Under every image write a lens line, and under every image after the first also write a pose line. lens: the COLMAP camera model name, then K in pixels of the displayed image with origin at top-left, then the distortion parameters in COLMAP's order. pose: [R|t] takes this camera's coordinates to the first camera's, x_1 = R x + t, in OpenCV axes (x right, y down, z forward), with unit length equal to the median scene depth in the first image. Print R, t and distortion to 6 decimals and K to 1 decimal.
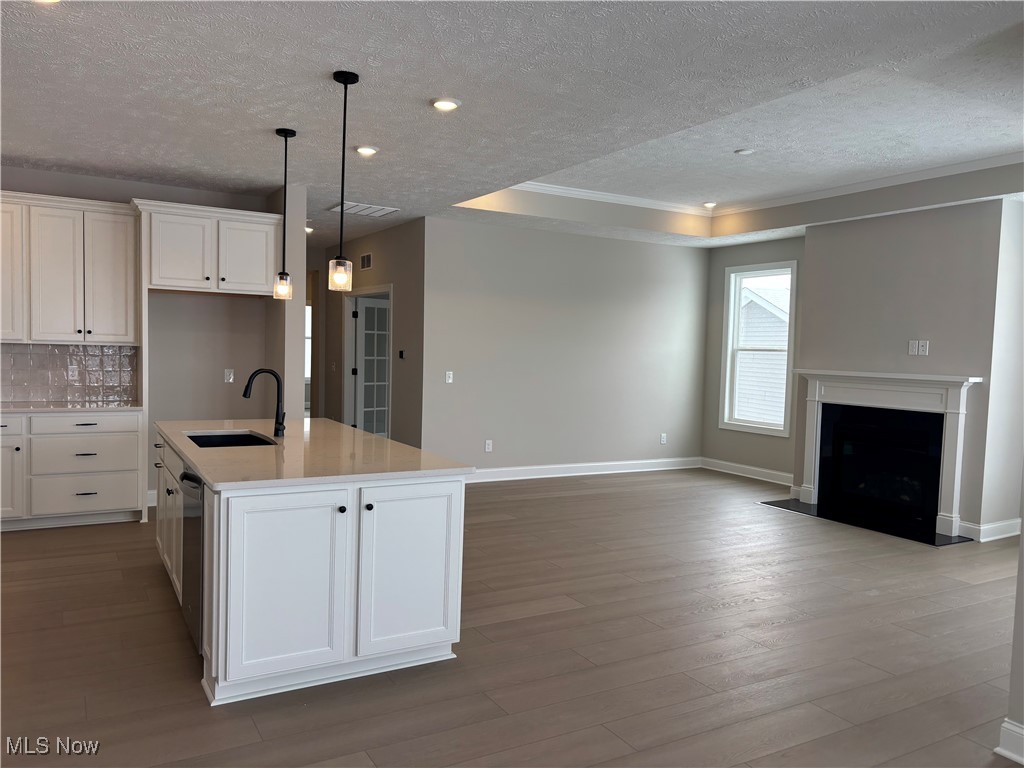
lens RADIAL K [[772.2, 0, 509.5], [0, 772.2, 384.3], [0, 0, 1]] dist [0.010985, 0.000981]
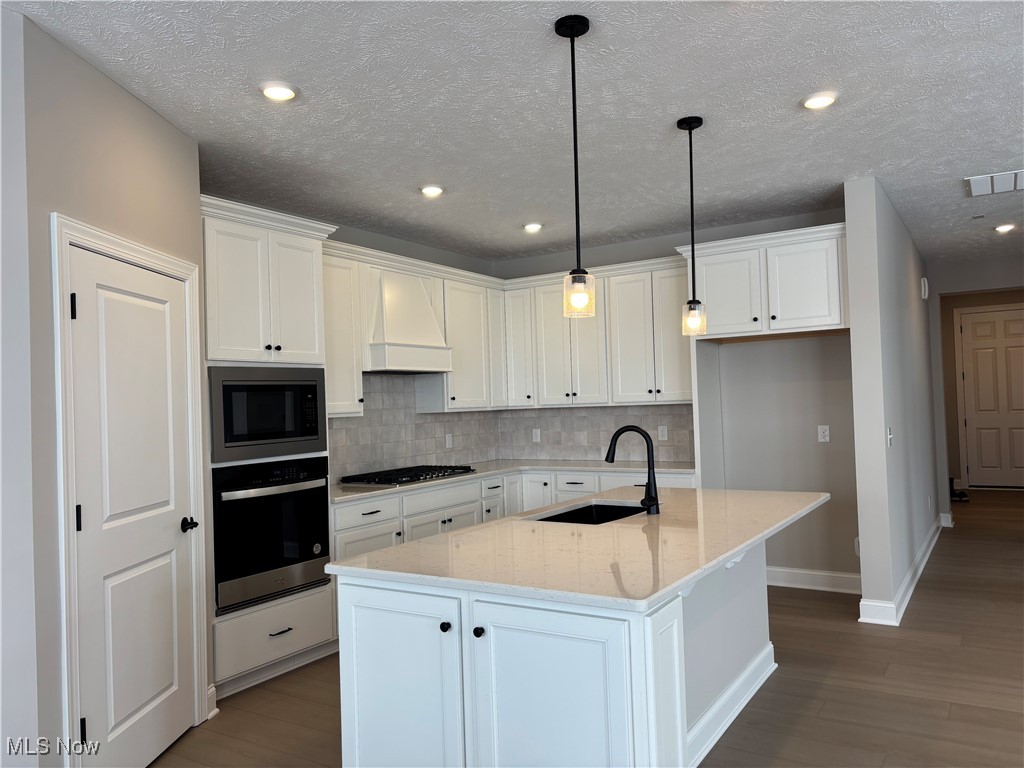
lens RADIAL K [[772.2, 0, 509.4], [0, 772.2, 386.7], [0, 0, 1]] dist [0.010985, 0.000981]
pose [[0.455445, -0.064077, -0.887955, 0.258279], [0.001416, 0.997457, -0.071253, -0.003595], [0.890263, 0.031195, 0.454378, 0.415538]]
